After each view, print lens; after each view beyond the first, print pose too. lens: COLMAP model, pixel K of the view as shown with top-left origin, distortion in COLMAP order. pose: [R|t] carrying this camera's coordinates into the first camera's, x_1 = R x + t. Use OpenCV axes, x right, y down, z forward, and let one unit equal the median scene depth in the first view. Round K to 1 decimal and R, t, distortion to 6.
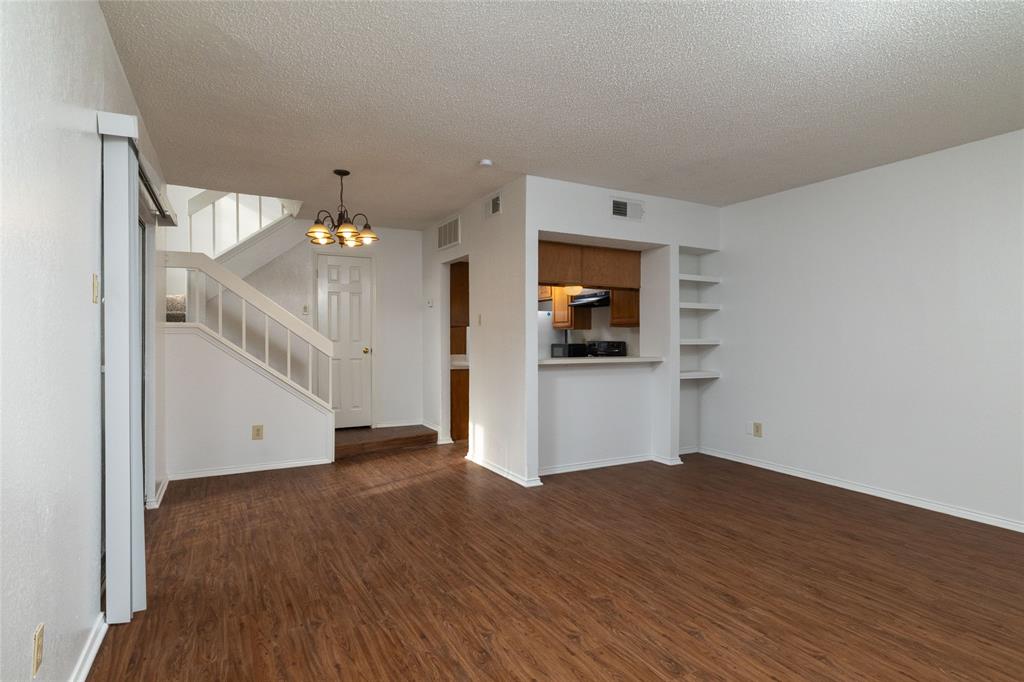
lens RADIAL K [[526.9, 0, 504.1], [0, 526.9, 340.2], [0, 0, 1]] dist [-0.000284, -0.000029]
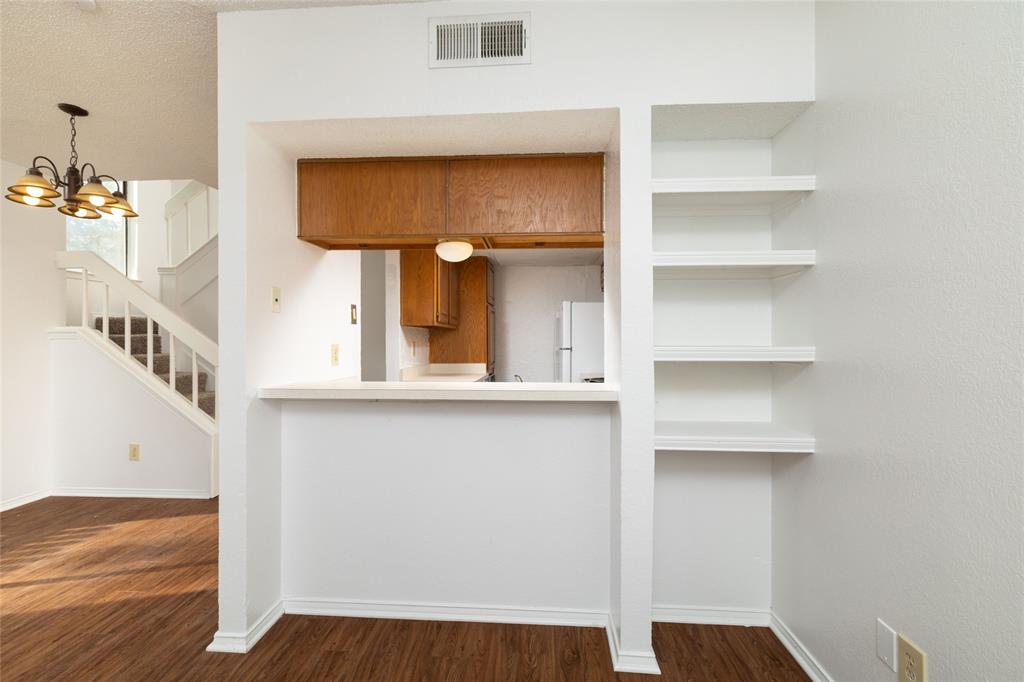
lens RADIAL K [[443.3, 0, 502.9], [0, 443.3, 341.6], [0, 0, 1]] dist [-0.000467, 0.000034]
pose [[0.851174, -0.001054, -0.524882, 0.423790], [0.000335, 0.999999, -0.001466, -0.006035], [0.524883, 0.001072, 0.851174, 0.686822]]
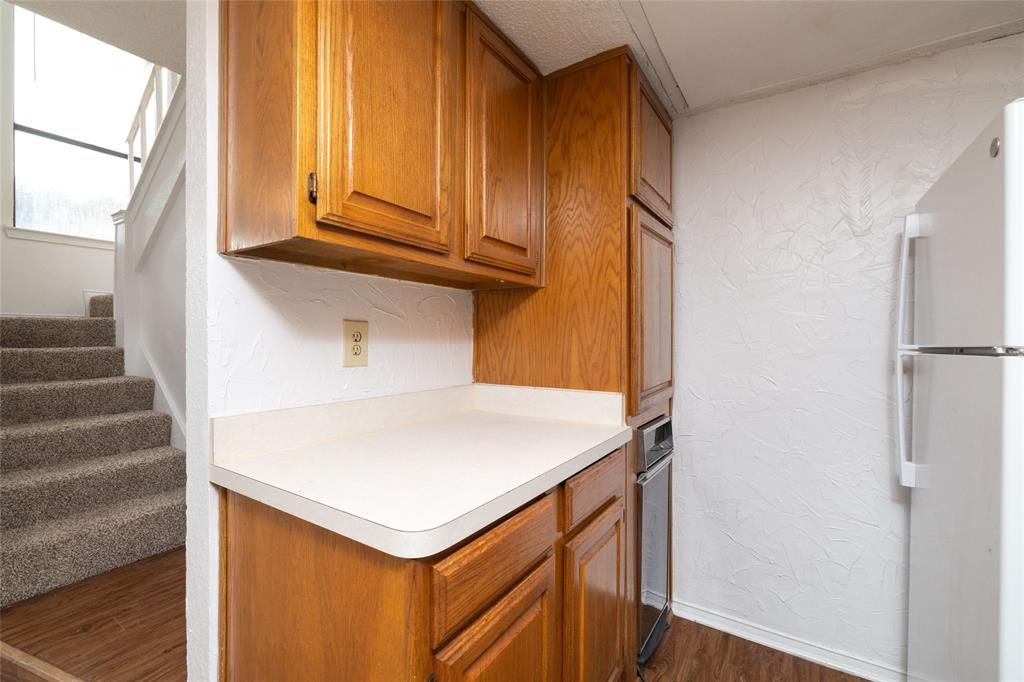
lens RADIAL K [[442.9, 0, 487.2], [0, 442.9, 338.7], [0, 0, 1]] dist [-0.000244, -0.000112]
pose [[0.462714, 0.004138, -0.886498, 0.113432], [-0.003606, 0.999990, 0.002785, 0.002250], [0.886500, 0.001908, 0.462725, 1.261037]]
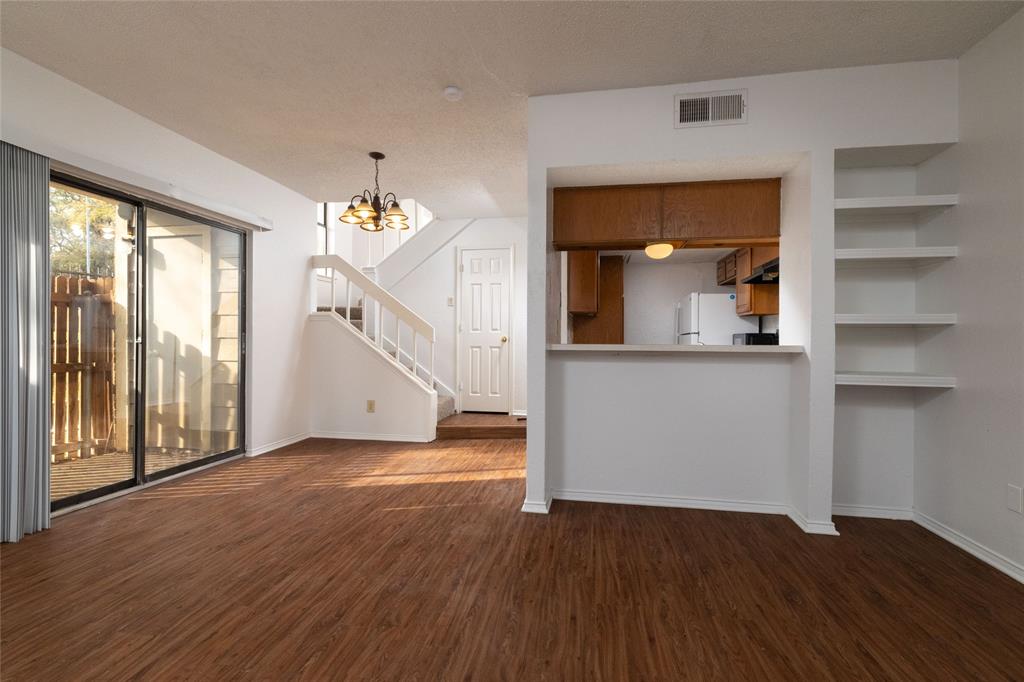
lens RADIAL K [[437.4, 0, 517.0], [0, 437.4, 343.0], [0, 0, 1]] dist [-0.001213, -0.000107]
pose [[0.791969, 0.008103, -0.610507, 0.361187], [-0.007830, 0.999964, 0.003115, 0.031165], [0.610511, 0.002313, 0.792005, 0.431381]]
